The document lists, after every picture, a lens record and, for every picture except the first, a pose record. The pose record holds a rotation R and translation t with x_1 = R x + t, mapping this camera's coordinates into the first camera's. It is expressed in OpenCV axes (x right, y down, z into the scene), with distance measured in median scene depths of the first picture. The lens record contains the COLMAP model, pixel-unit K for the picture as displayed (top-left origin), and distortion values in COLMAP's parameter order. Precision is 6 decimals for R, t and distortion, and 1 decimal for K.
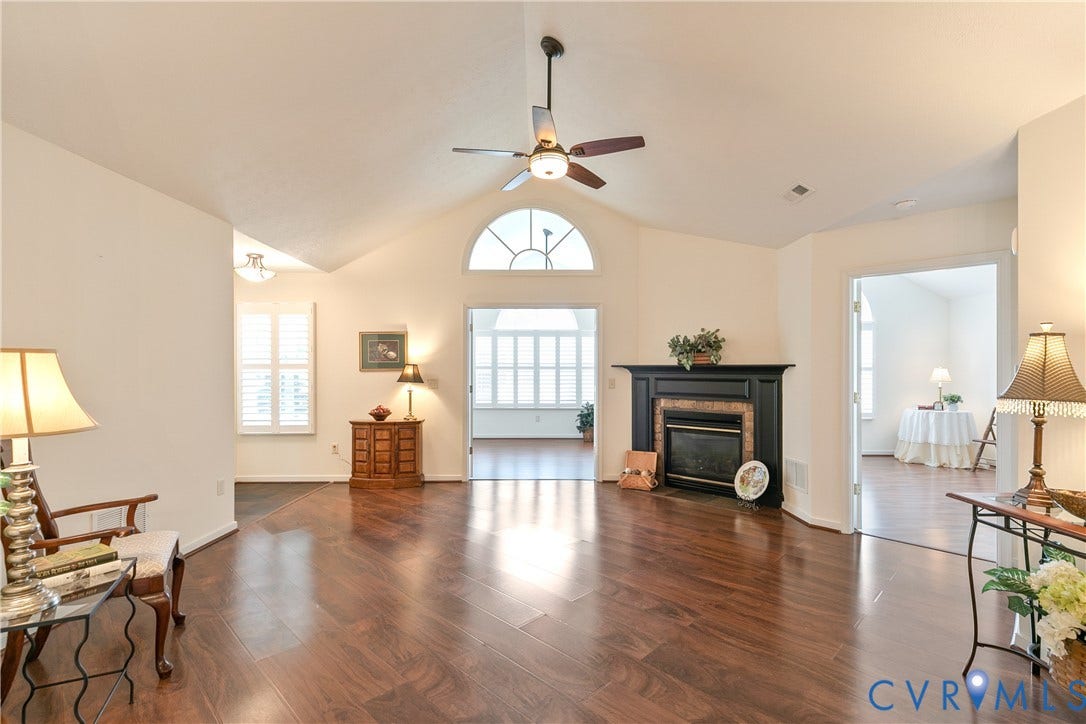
lens RADIAL K [[495.8, 0, 551.9], [0, 495.8, 368.7], [0, 0, 1]] dist [0.010698, -0.000463]
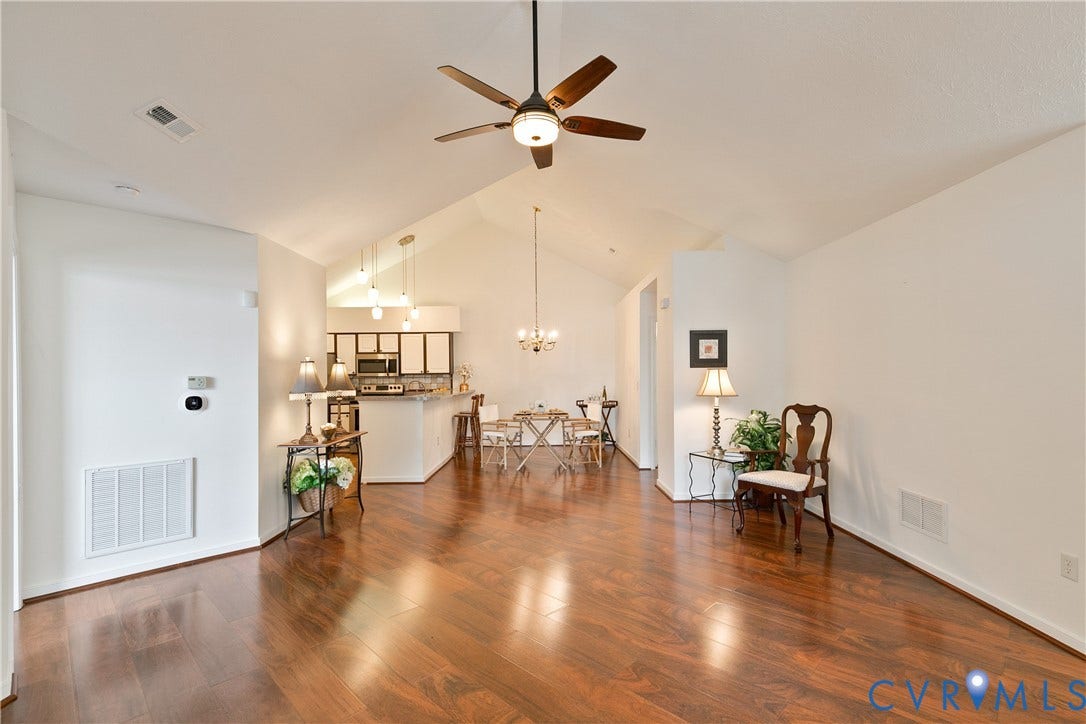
lens RADIAL K [[495.8, 0, 550.5], [0, 495.8, 371.8], [0, 0, 1]] dist [0.010698, -0.000463]
pose [[-0.999980, 0.006184, 0.001468, -0.018668], [0.006180, 0.999976, -0.003177, -0.004664], [-0.001488, -0.003168, -0.999994, 1.131856]]
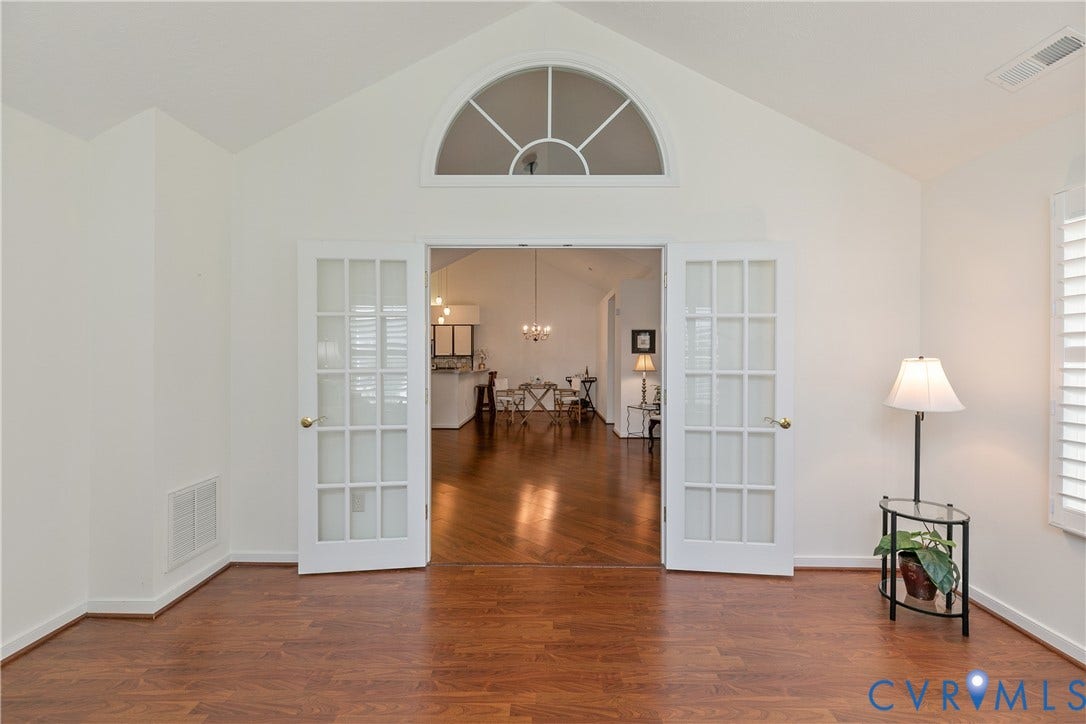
lens RADIAL K [[495.8, 0, 542.7], [0, 495.8, 356.4], [0, 0, 1]] dist [0.010698, -0.000463]
pose [[-0.999642, -0.004828, 0.026299, -0.055065], [-0.004859, 0.999988, -0.001120, -0.002278], [-0.026293, -0.001247, -0.999653, 1.668309]]
